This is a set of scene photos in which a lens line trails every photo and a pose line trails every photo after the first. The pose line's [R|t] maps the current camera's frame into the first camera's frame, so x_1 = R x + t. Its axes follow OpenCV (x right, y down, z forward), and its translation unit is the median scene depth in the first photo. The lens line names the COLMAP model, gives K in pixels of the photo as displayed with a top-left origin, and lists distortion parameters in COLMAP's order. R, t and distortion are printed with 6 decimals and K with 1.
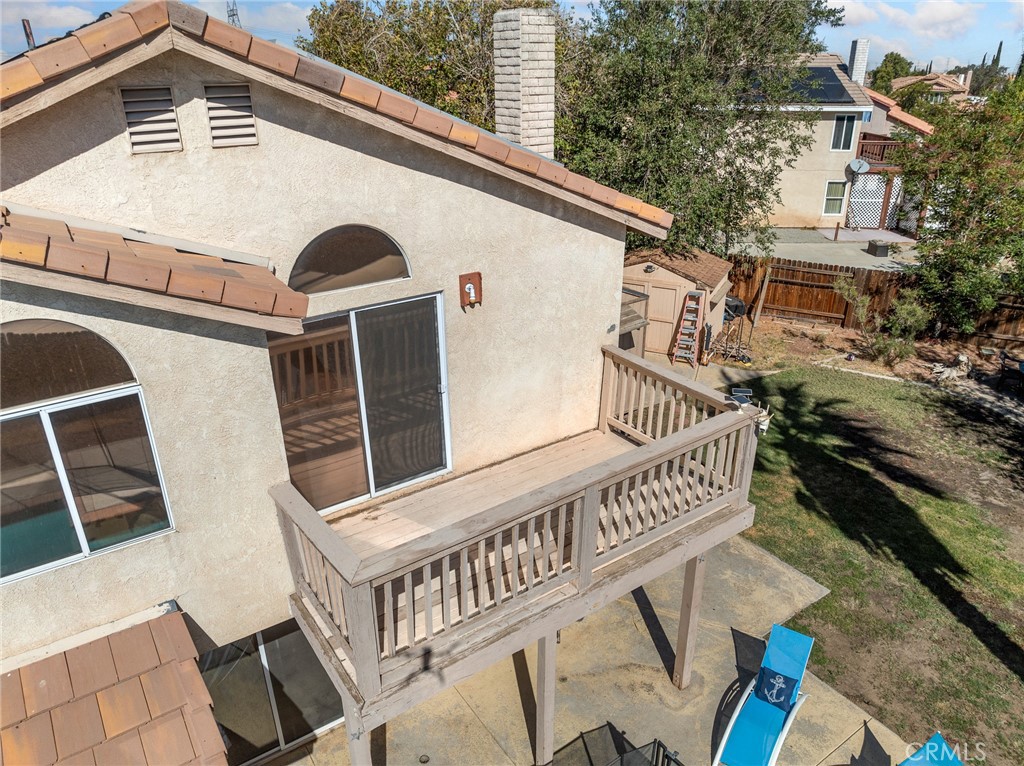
lens RADIAL K [[732.5, 0, 512.0], [0, 732.5, 383.0], [0, 0, 1]] dist [-0.054915, -0.001292]
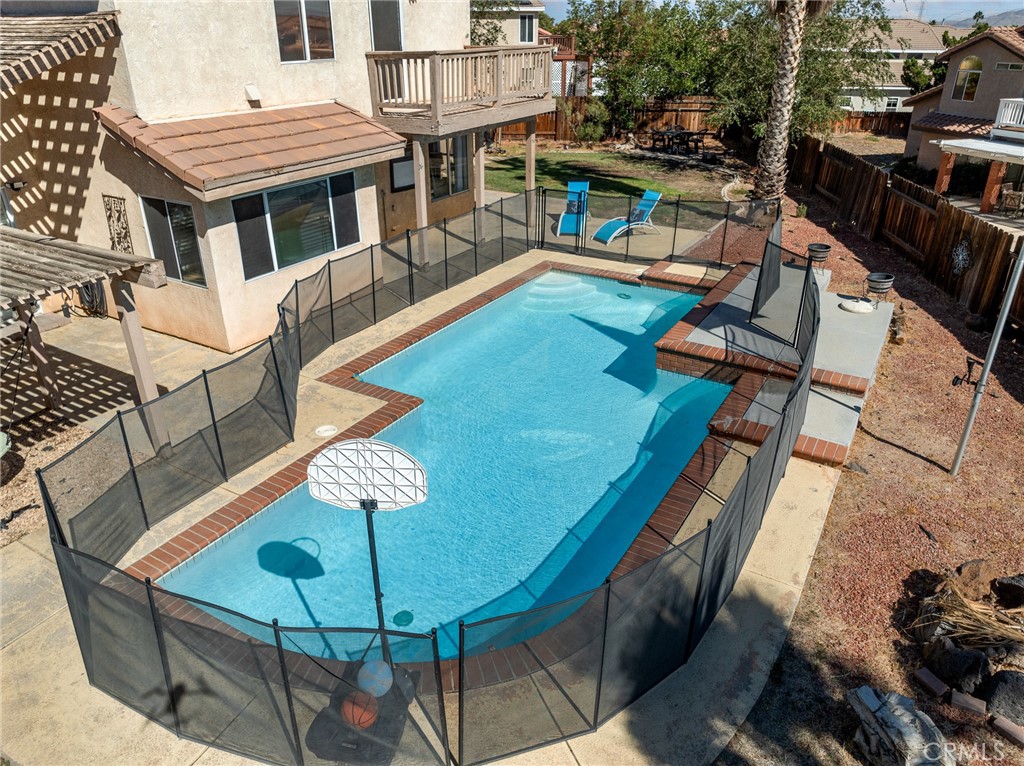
lens RADIAL K [[732.5, 0, 512.0], [0, 732.5, 383.0], [0, 0, 1]] dist [-0.054915, -0.001292]
pose [[0.910827, -0.181156, 0.370913, -0.213047], [0.169271, 0.983447, 0.064653, 0.245017], [-0.376486, 0.003897, 0.926414, -0.270217]]
